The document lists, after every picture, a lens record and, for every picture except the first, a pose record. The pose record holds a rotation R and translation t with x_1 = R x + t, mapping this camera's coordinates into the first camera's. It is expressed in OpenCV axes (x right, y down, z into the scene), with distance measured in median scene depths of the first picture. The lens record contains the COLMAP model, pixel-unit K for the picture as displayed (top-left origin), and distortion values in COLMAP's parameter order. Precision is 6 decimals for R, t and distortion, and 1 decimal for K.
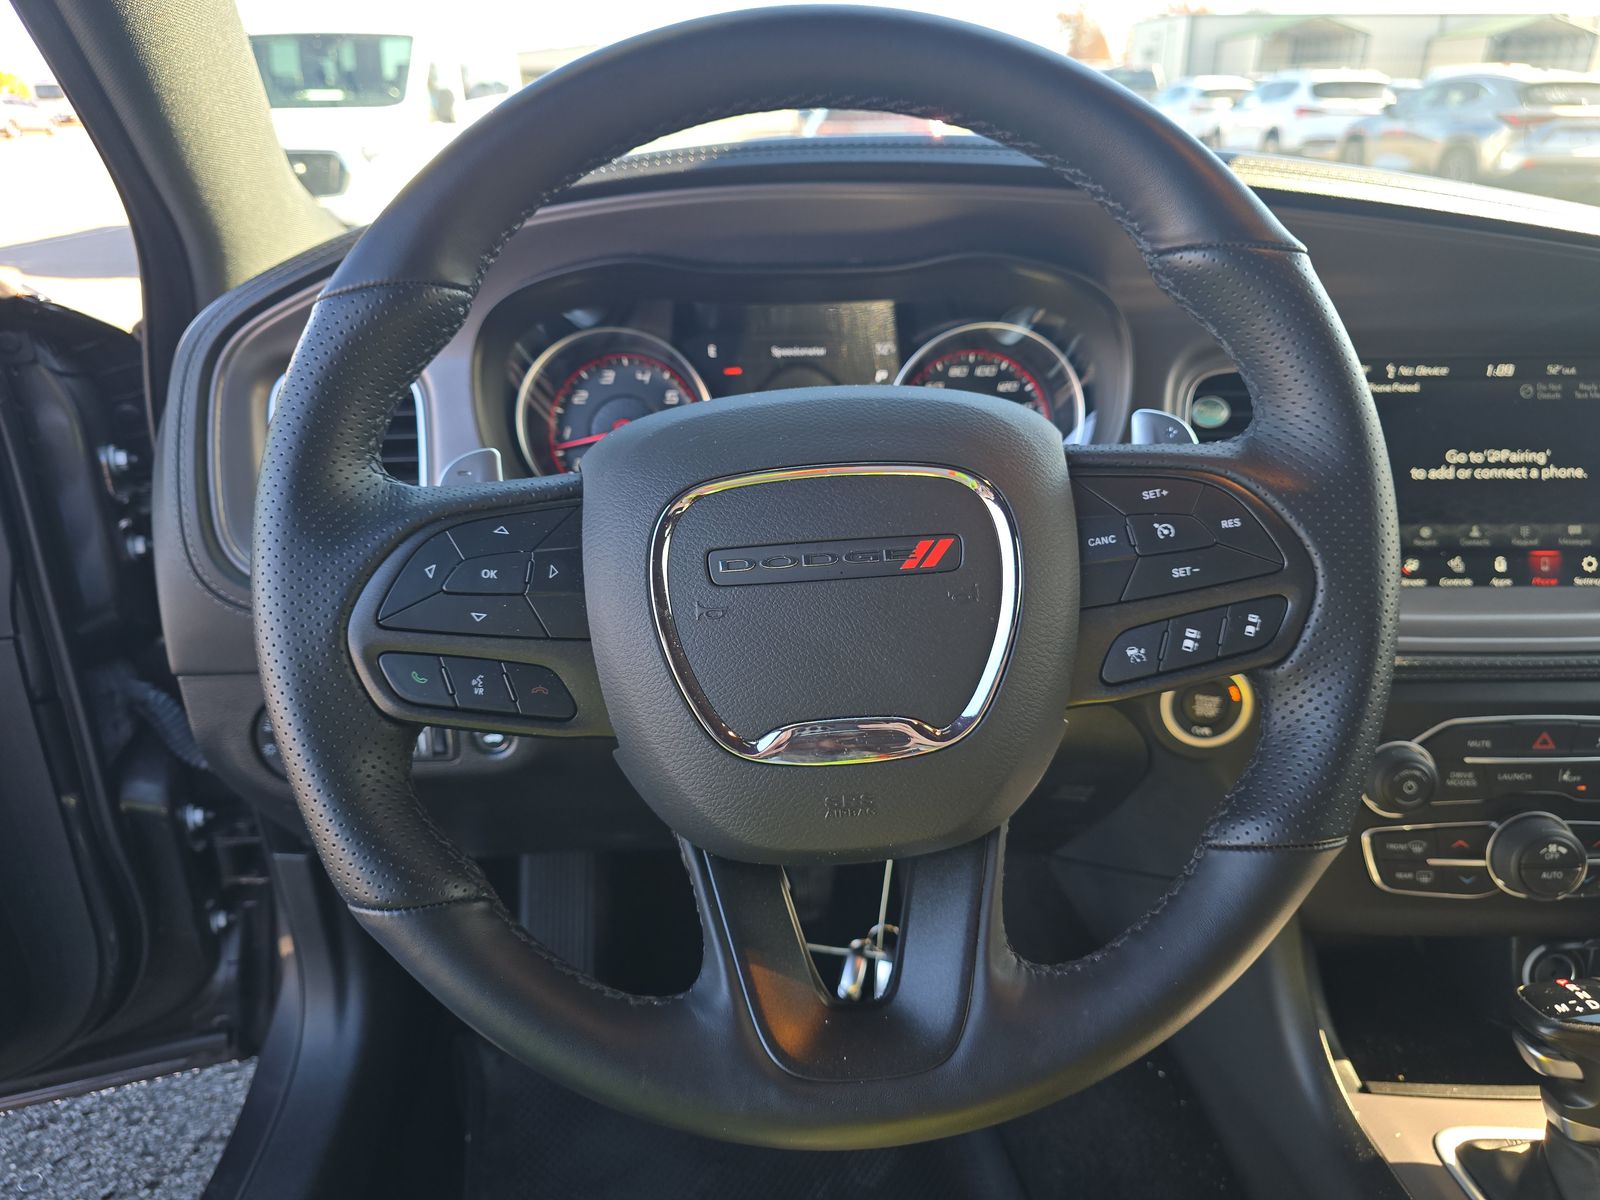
lens RADIAL K [[1045.5, 0, 789.6], [0, 1045.5, 594.1], [0, 0, 1]] dist [-0.002263, -0.017093]
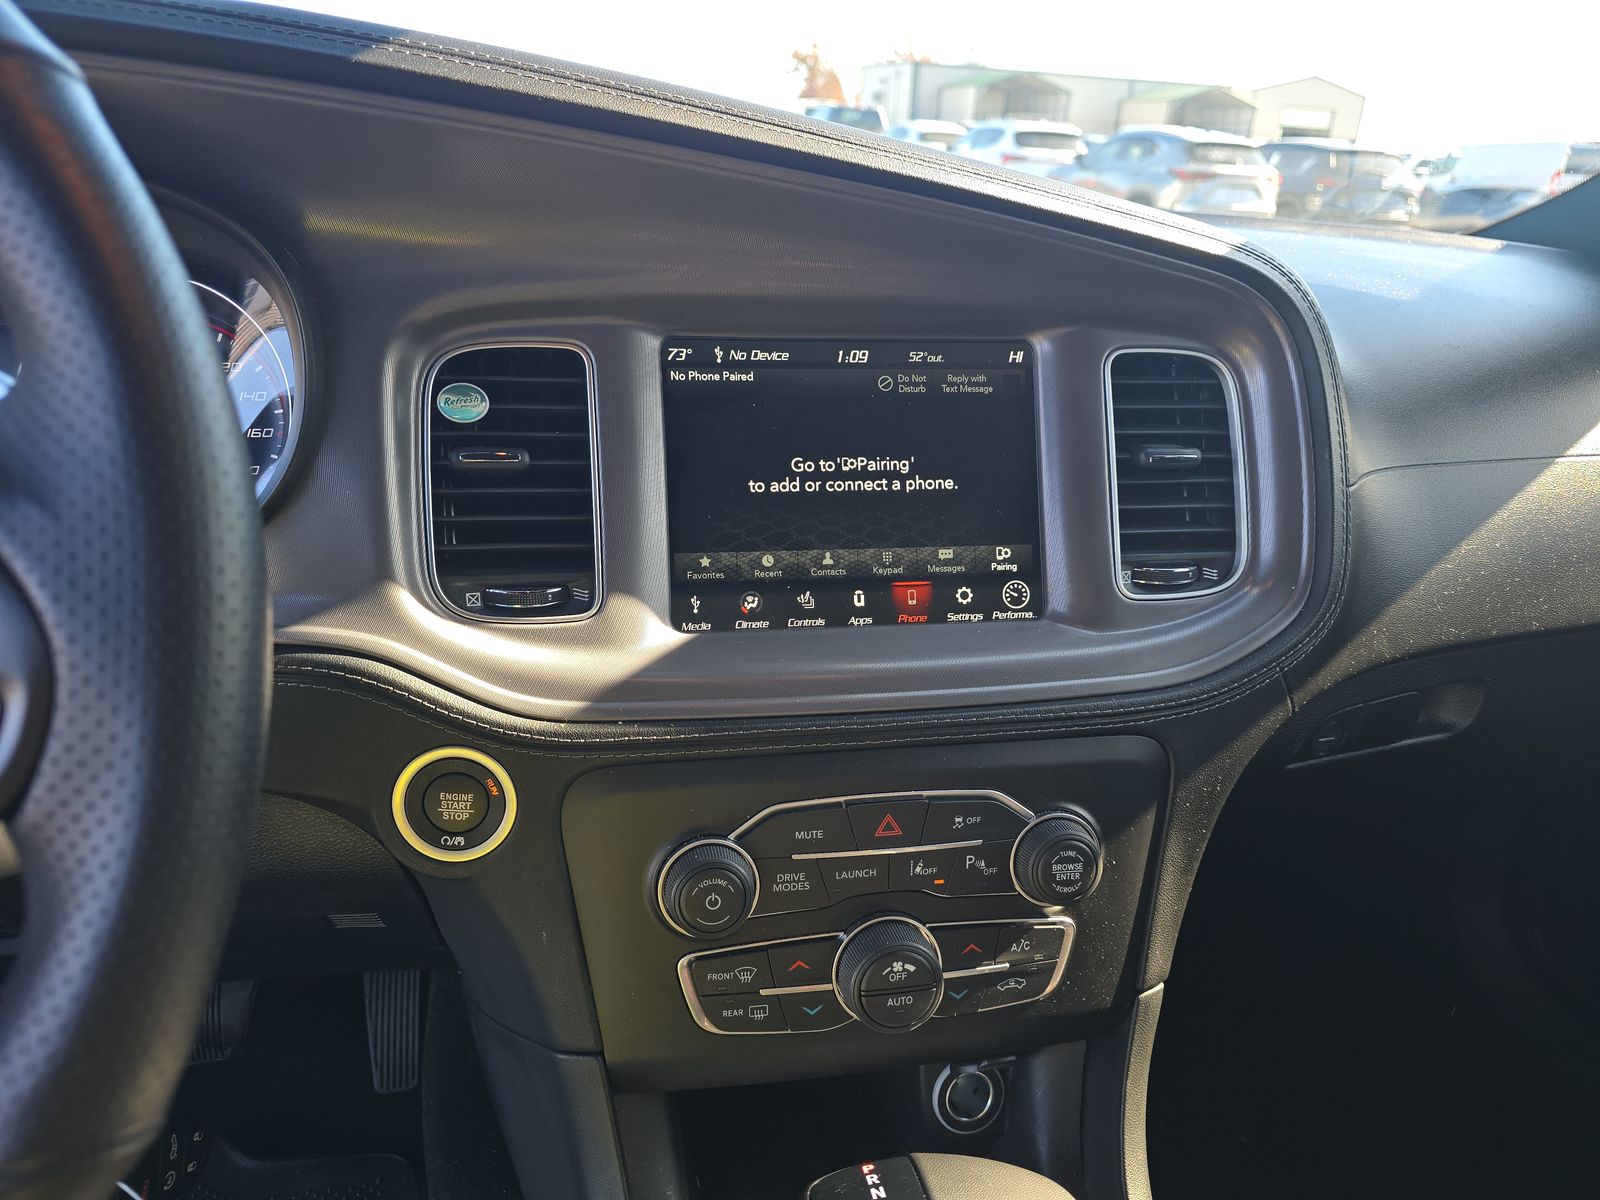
lens RADIAL K [[1045.5, 0, 807.9], [0, 1045.5, 595.6], [0, 0, 1]] dist [-0.002263, -0.017093]
pose [[0.973358, -0.026749, 0.227723, 0.461540], [0.032225, 0.999273, -0.020362, -0.016343], [-0.227013, 0.027158, 0.973513, 0.229268]]
